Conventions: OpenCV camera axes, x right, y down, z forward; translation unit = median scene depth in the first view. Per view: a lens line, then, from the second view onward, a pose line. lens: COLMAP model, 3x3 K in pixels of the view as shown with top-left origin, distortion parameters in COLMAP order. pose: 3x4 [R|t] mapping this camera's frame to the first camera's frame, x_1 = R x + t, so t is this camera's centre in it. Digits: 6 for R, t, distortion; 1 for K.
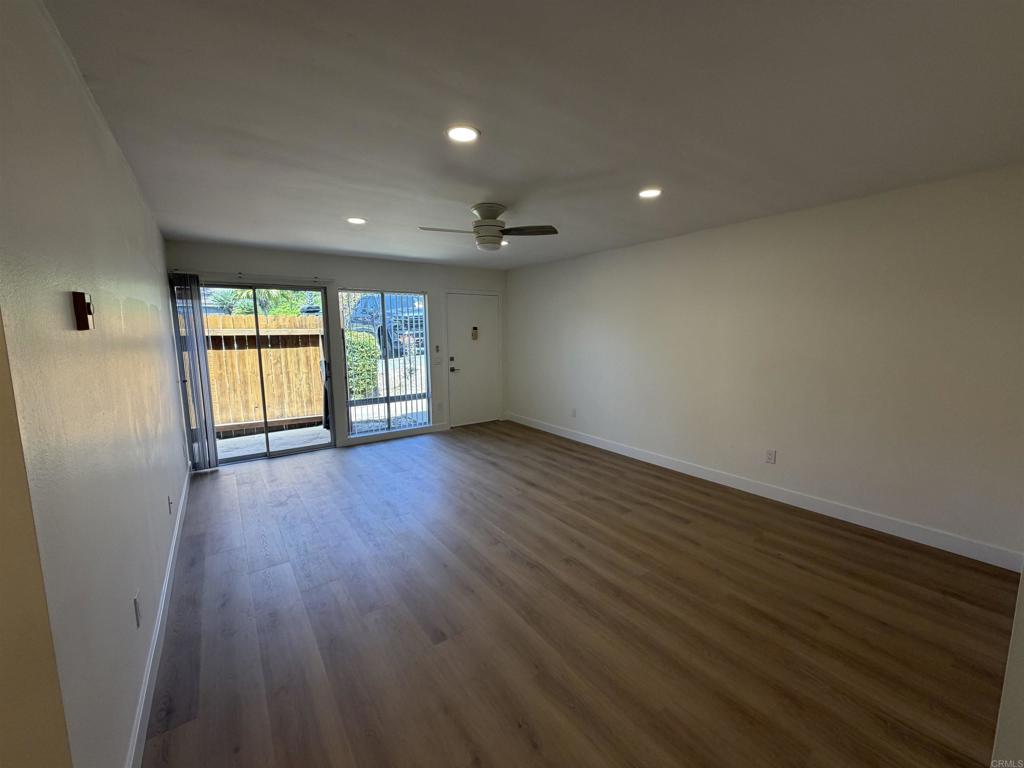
lens RADIAL K [[408.0, 0, 509.1], [0, 408.0, 384.6], [0, 0, 1]] dist [-0.000063, 0.000020]
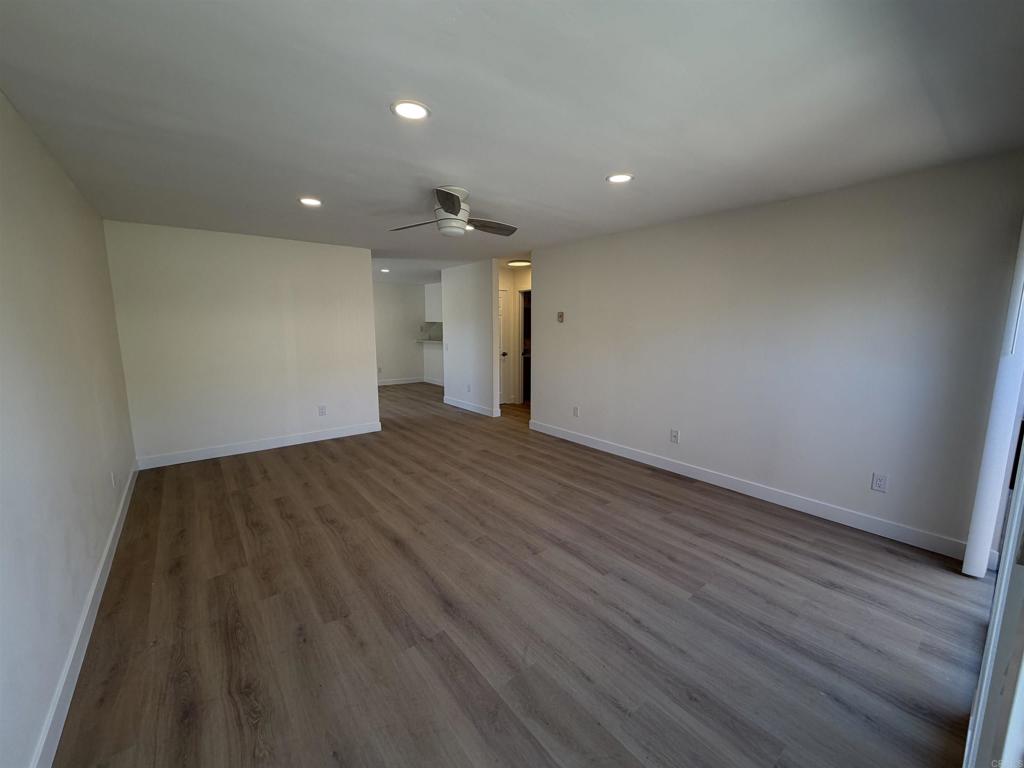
lens RADIAL K [[408.0, 0, 509.1], [0, 408.0, 384.6], [0, 0, 1]] dist [-0.000063, 0.000020]
pose [[-0.998554, 0.015627, -0.051429, -0.108606], [0.000989, 0.961987, 0.273092, -0.219091], [0.053742, 0.272646, -0.960612, 1.718658]]
